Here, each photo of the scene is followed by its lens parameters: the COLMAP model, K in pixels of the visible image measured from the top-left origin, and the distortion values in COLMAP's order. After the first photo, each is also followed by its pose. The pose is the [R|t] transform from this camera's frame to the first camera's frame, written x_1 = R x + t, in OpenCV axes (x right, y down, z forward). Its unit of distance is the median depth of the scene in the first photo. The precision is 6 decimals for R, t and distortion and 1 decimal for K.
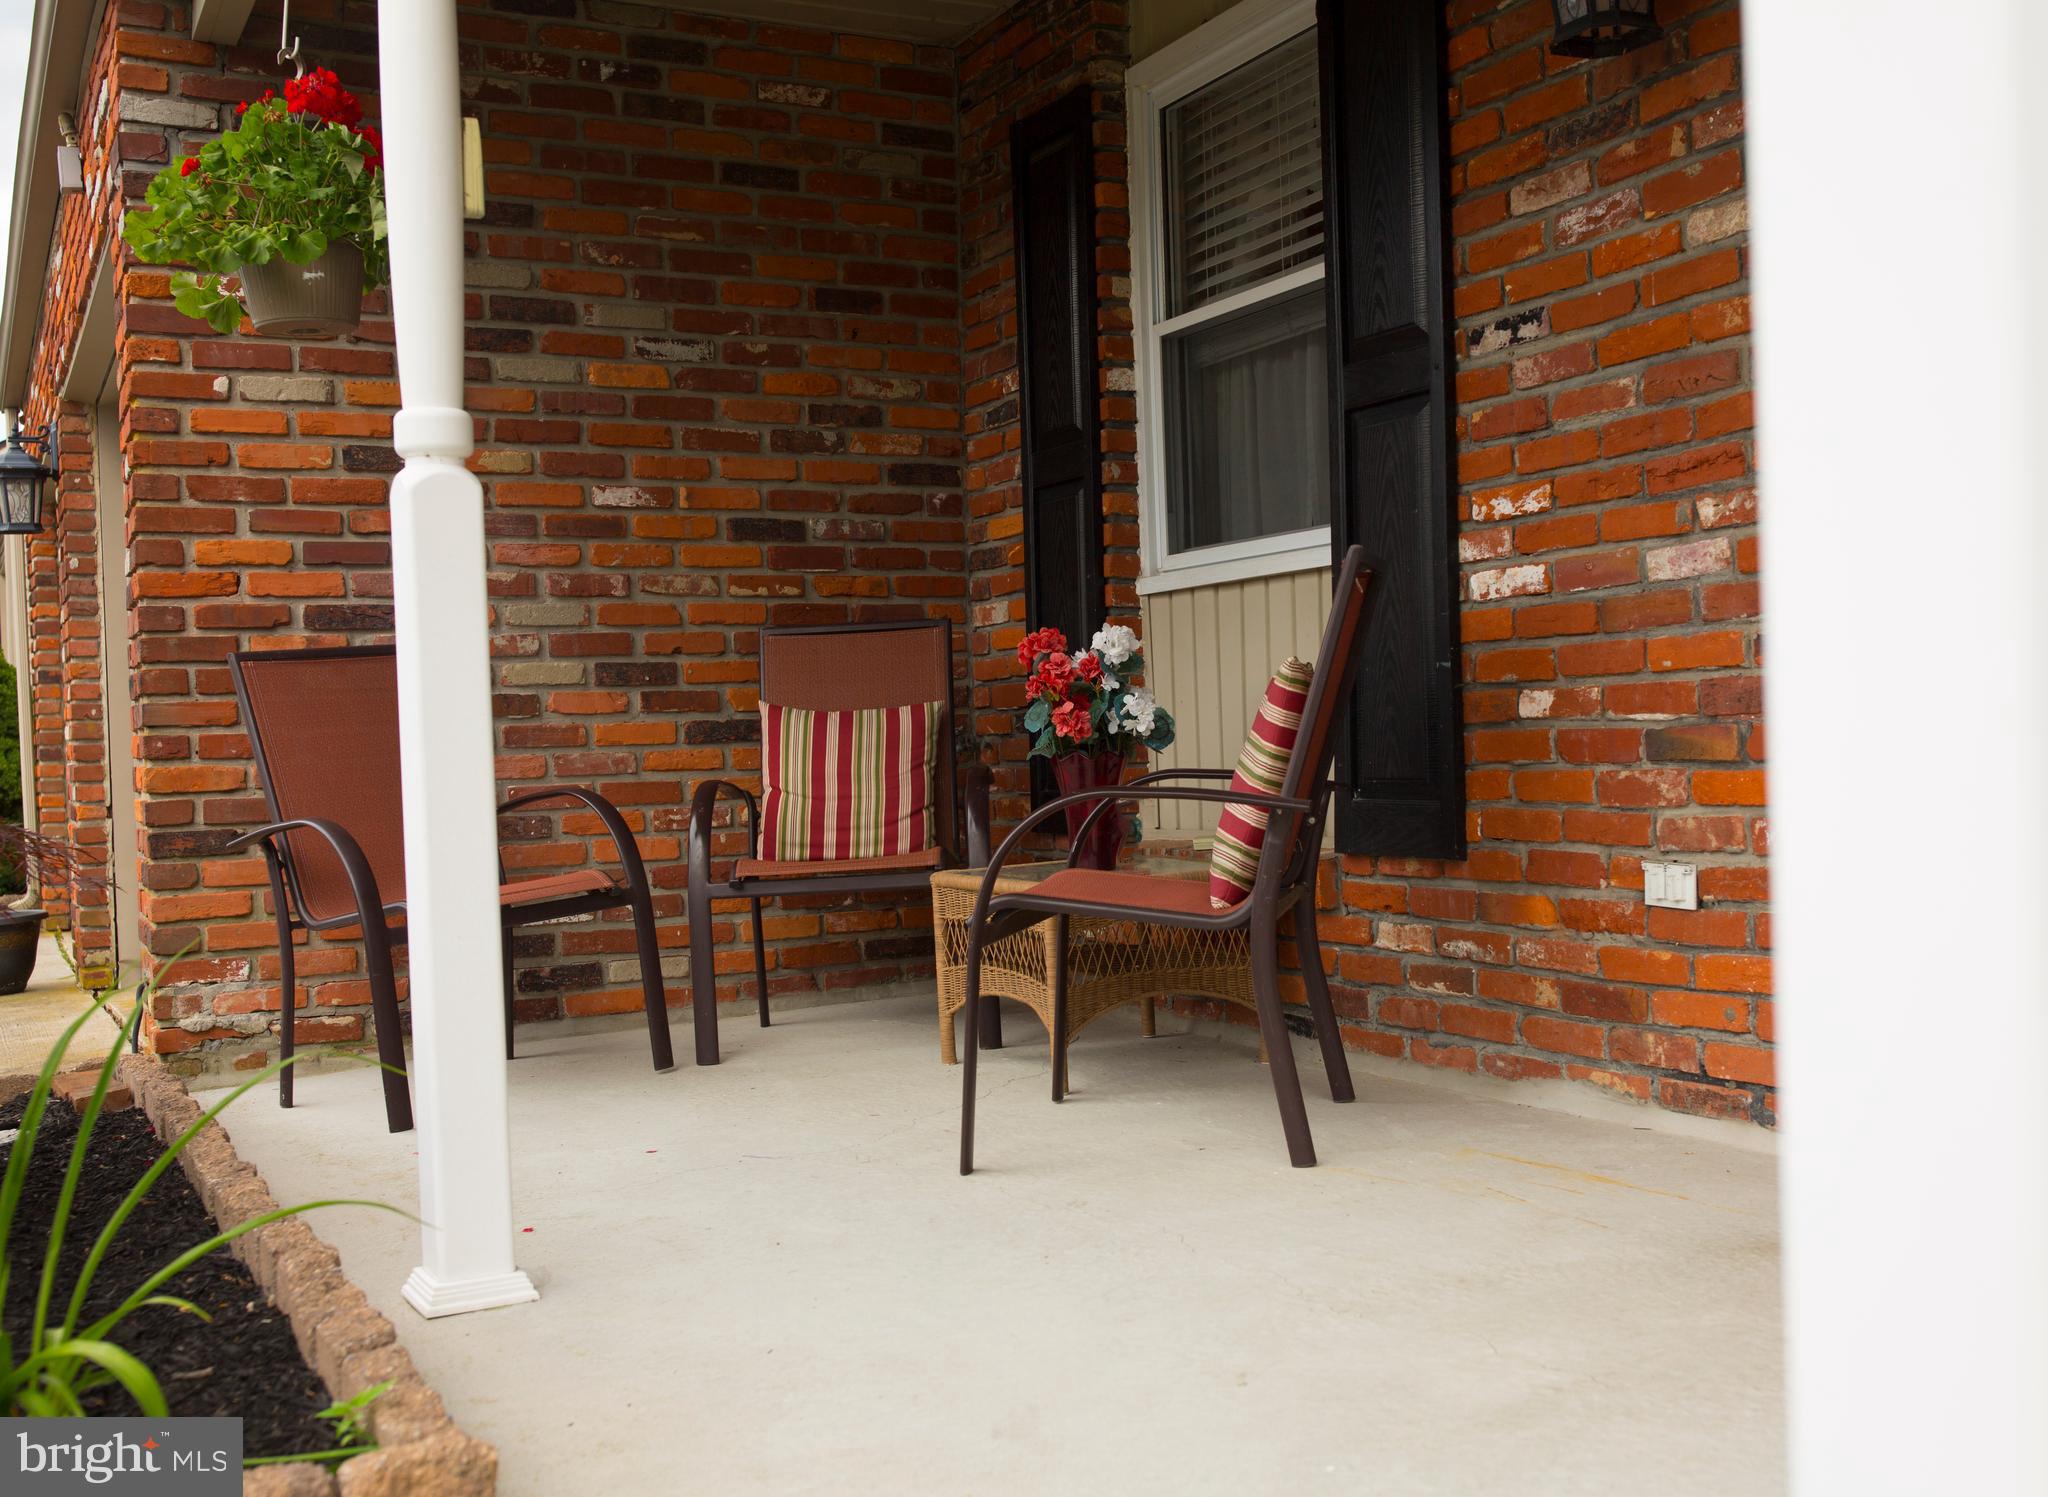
lens RADIAL K [[2179.4, 0, 1024.0], [0, 2179.4, 748.5], [0, 0, 1]] dist [-0.013340, -0.006615]
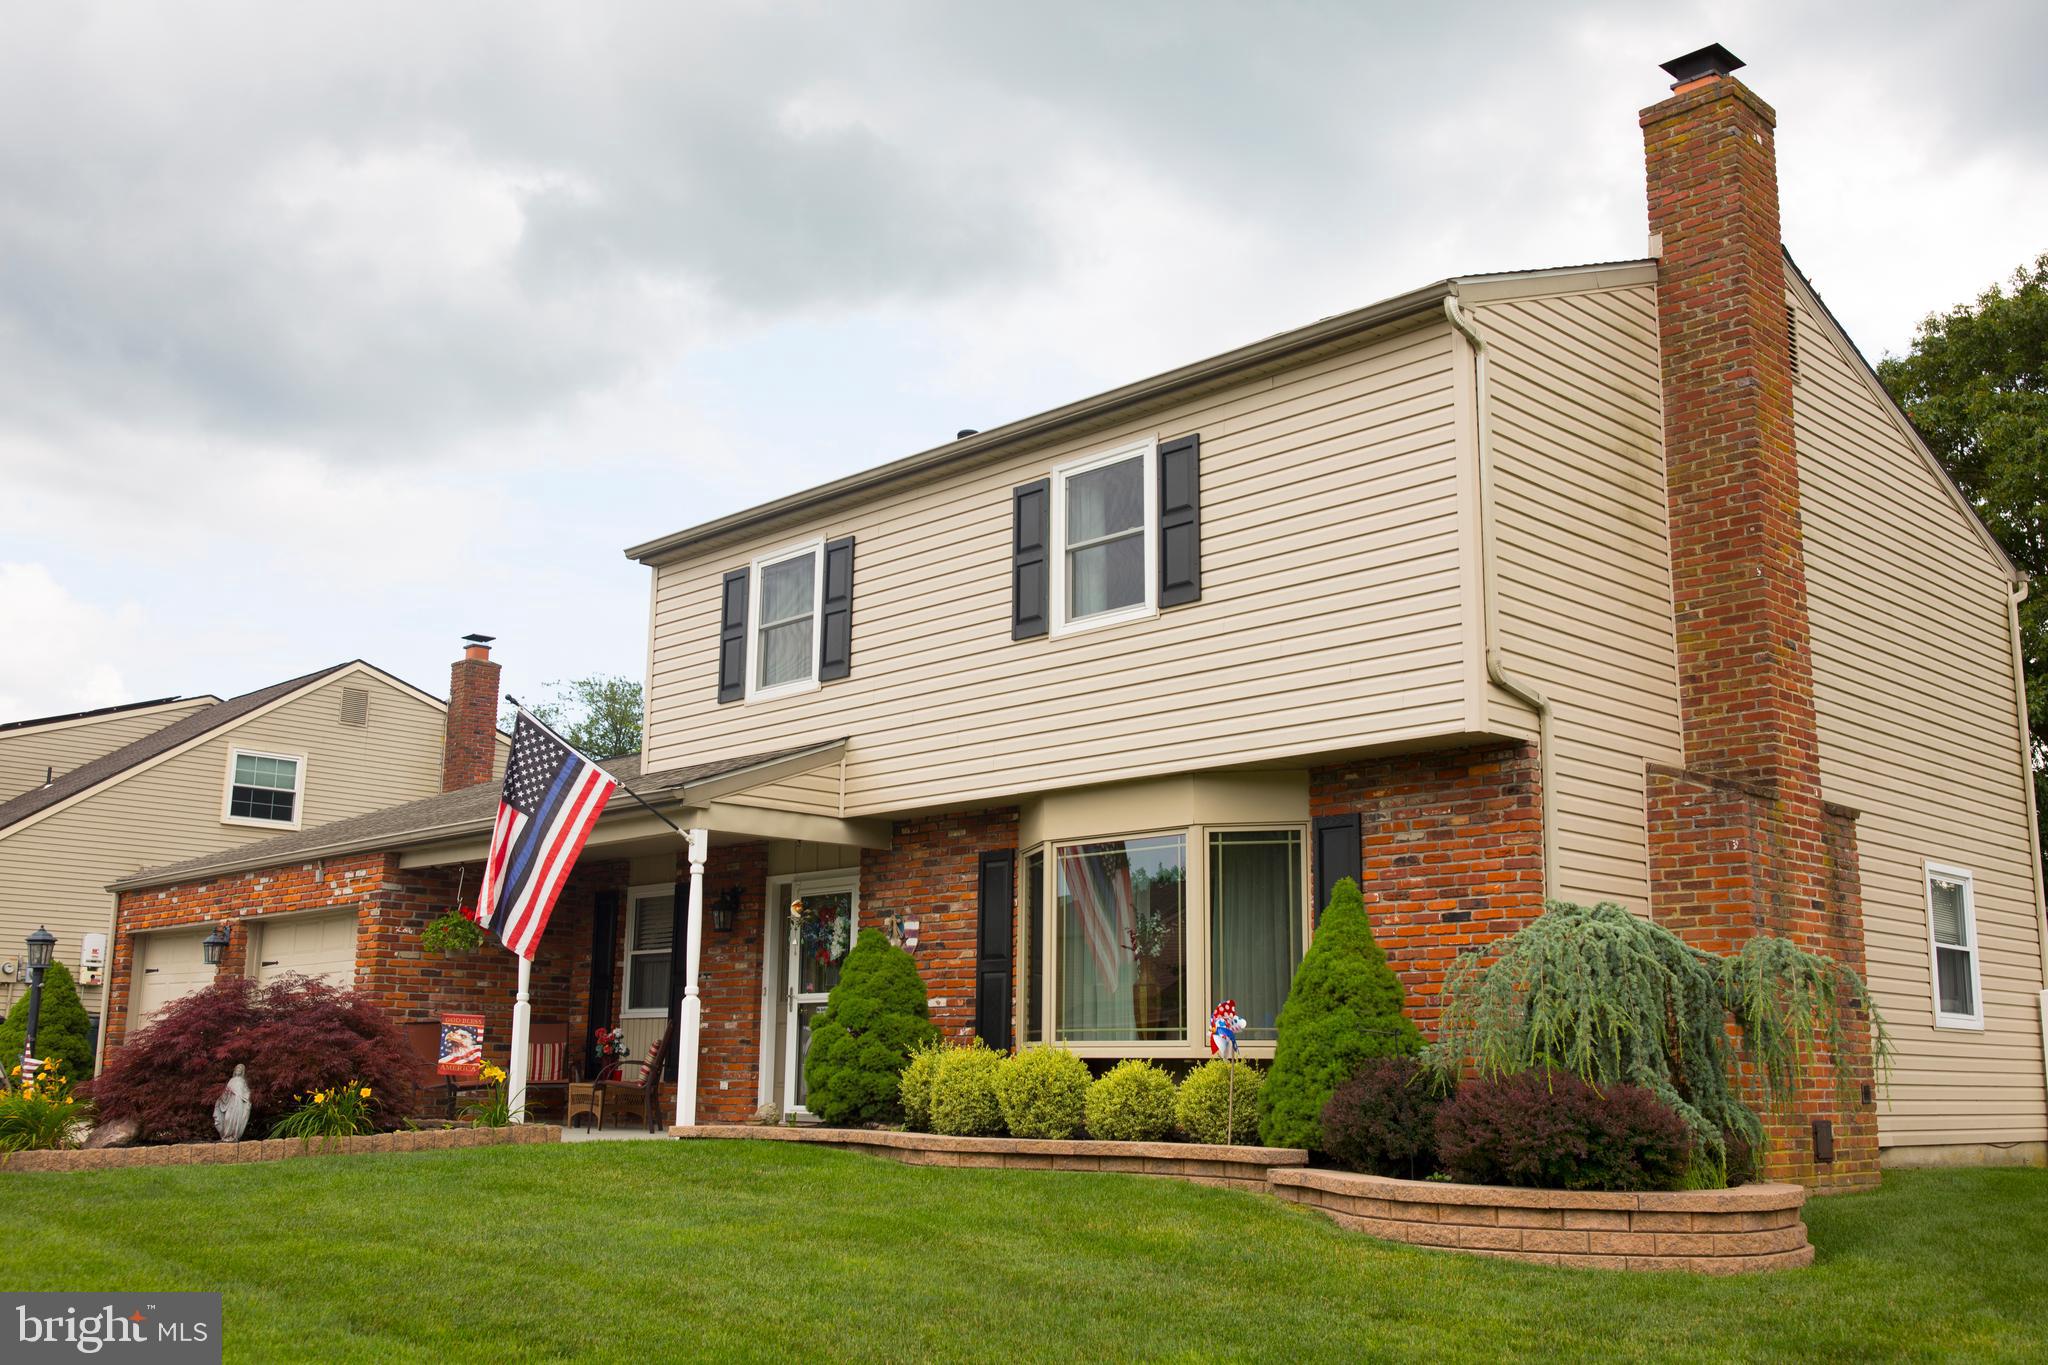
lens RADIAL K [[1941.0, 0, 1024.0], [0, 1941.0, 682.5], [0, 0, 1]] dist [-0.003465, -0.005820]
pose [[0.950892, 0.105924, 0.290834, -0.347869], [-0.043599, 0.976090, -0.212950, 0.054887], [-0.306437, 0.189813, 0.932774, -2.705059]]
